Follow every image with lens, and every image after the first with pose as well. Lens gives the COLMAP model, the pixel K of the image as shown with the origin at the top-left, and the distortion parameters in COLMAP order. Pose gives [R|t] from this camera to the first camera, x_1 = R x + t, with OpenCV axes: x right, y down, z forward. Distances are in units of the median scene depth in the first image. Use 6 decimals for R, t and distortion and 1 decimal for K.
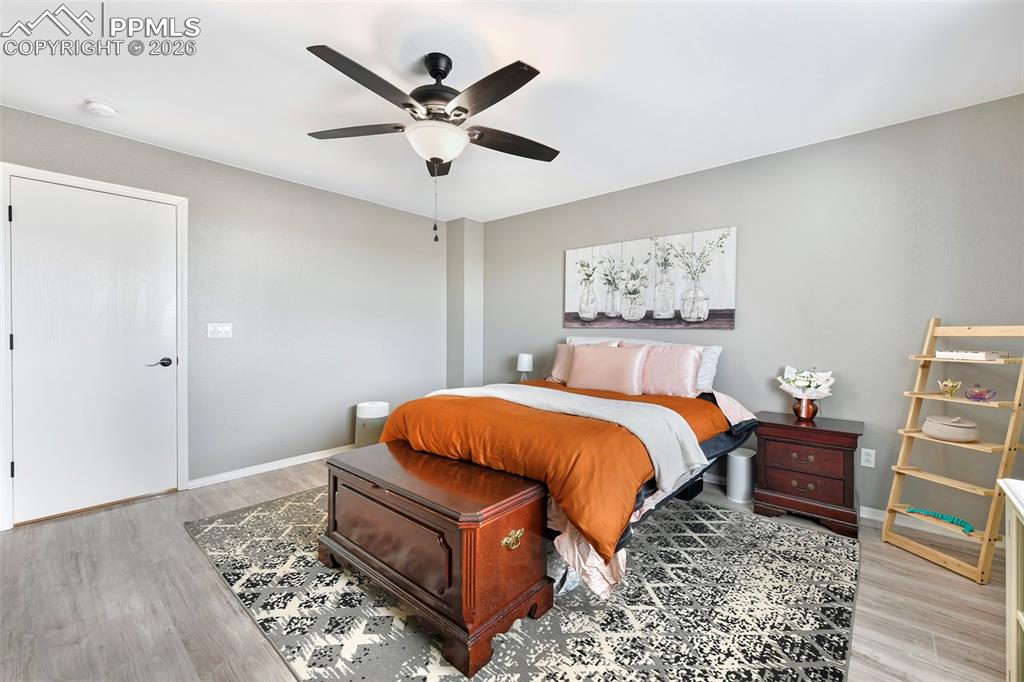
lens RADIAL K [[421.8, 0, 523.2], [0, 421.8, 334.0], [0, 0, 1]] dist [-0.000242, -0.000110]
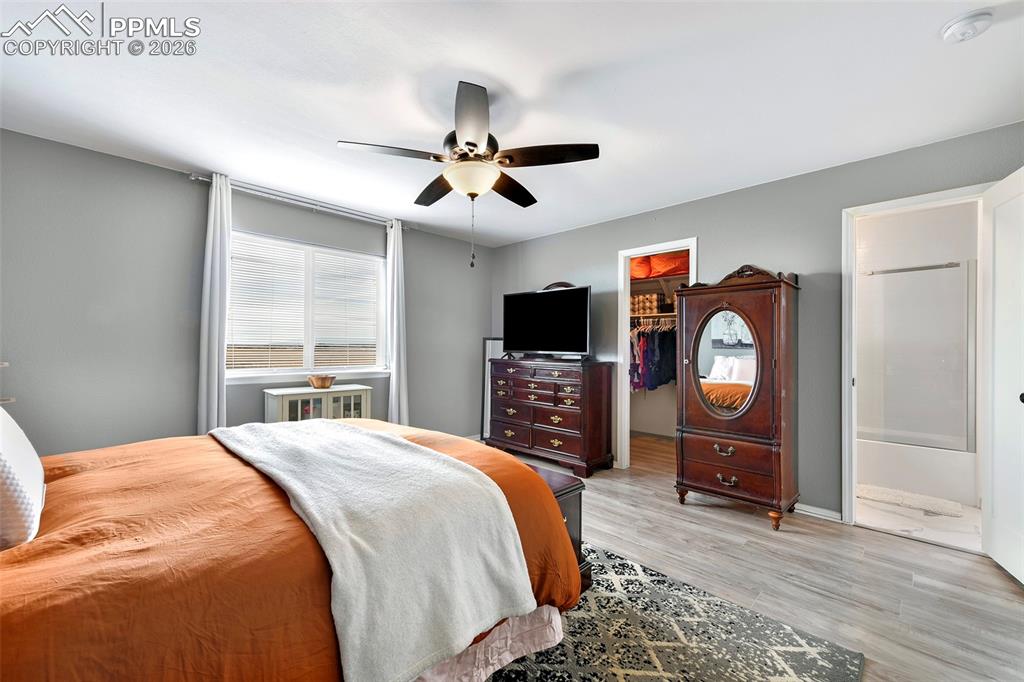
lens RADIAL K [[407.4, 0, 509.7], [0, 407.4, 347.4], [0, 0, 1]] dist [0.001487, 0.000106]
pose [[-0.996440, -0.006438, 0.084057, -0.358507], [-0.005163, 0.999868, 0.015384, -0.027743], [-0.084145, 0.014895, -0.996342, 1.862341]]
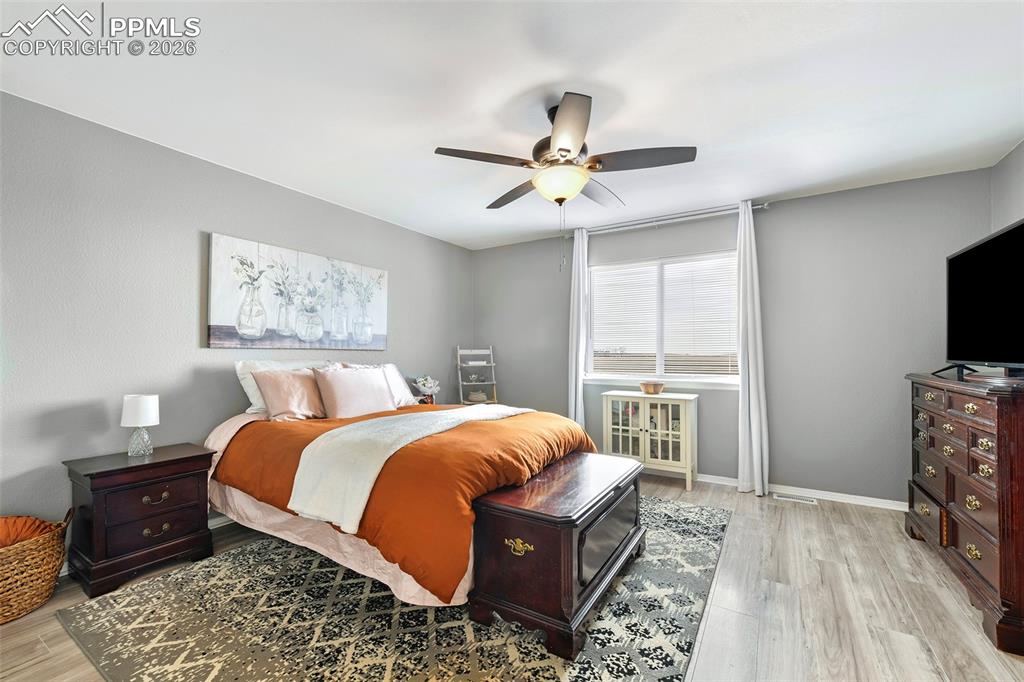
lens RADIAL K [[416.2, 0, 507.7], [0, 416.2, 344.4], [0, 0, 1]] dist [-0.000063, -0.000182]
pose [[-0.136825, 0.015208, 0.990478, -1.153492], [0.007194, 0.999871, -0.014359, -0.013178], [-0.990569, 0.005161, -0.136917, 1.161328]]
